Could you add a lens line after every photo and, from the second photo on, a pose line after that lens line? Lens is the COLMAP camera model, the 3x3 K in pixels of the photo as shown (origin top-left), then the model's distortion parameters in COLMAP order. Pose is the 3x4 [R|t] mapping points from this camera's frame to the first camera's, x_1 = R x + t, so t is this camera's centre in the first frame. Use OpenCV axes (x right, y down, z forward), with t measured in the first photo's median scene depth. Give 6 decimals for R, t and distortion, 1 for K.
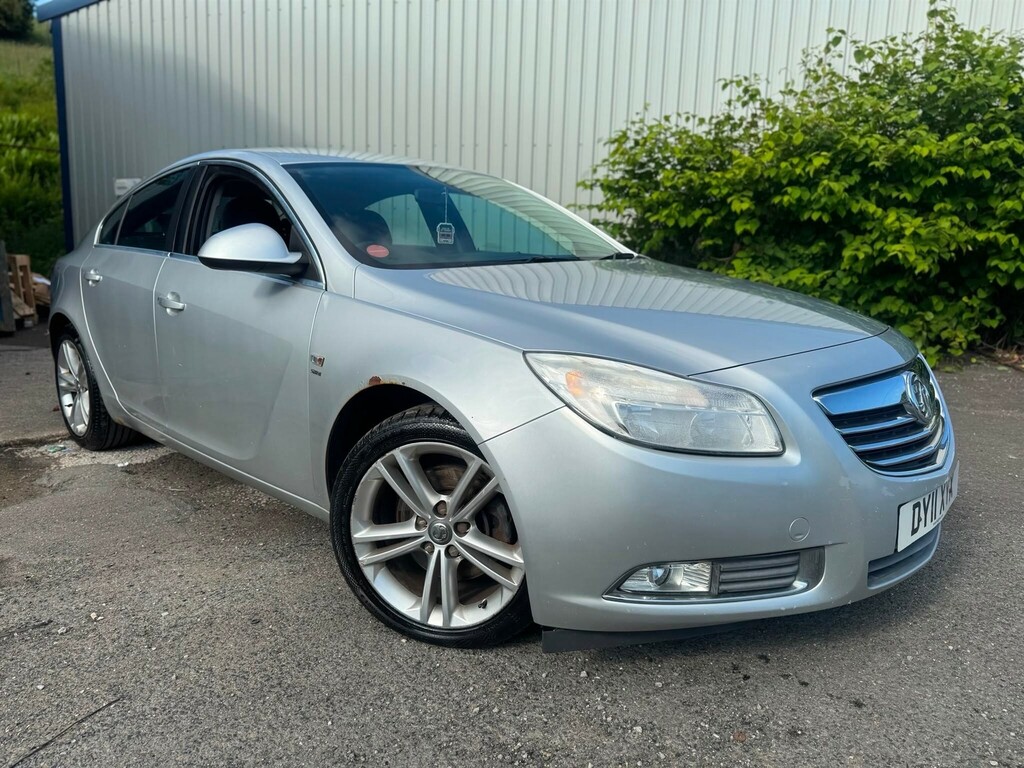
lens RADIAL K [[725.7, 0, 515.6], [0, 725.7, 384.9], [0, 0, 1]] dist [0.004494, -0.007455]
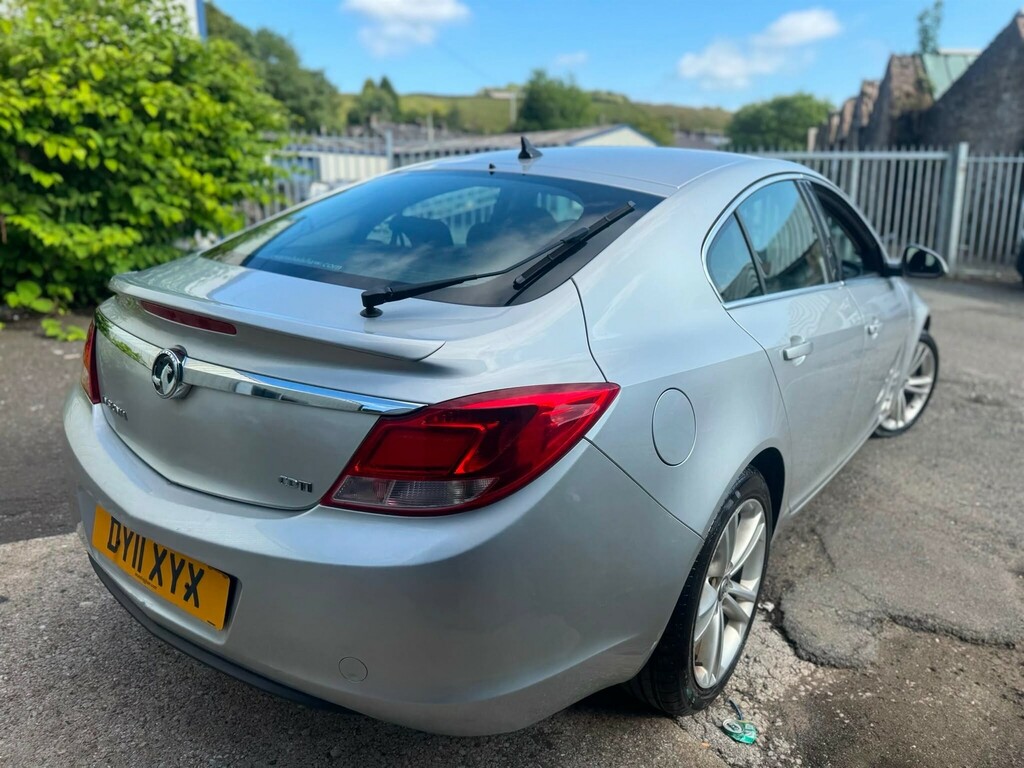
lens RADIAL K [[730.8, 0, 519.5], [0, 730.8, 380.8], [0, 0, 1]] dist [-0.000693, -0.002924]
pose [[-0.133886, -0.251630, 0.958518, -1.423764], [0.166868, 0.947691, 0.272096, -0.405302], [-0.976847, 0.196376, -0.084894, 1.586404]]
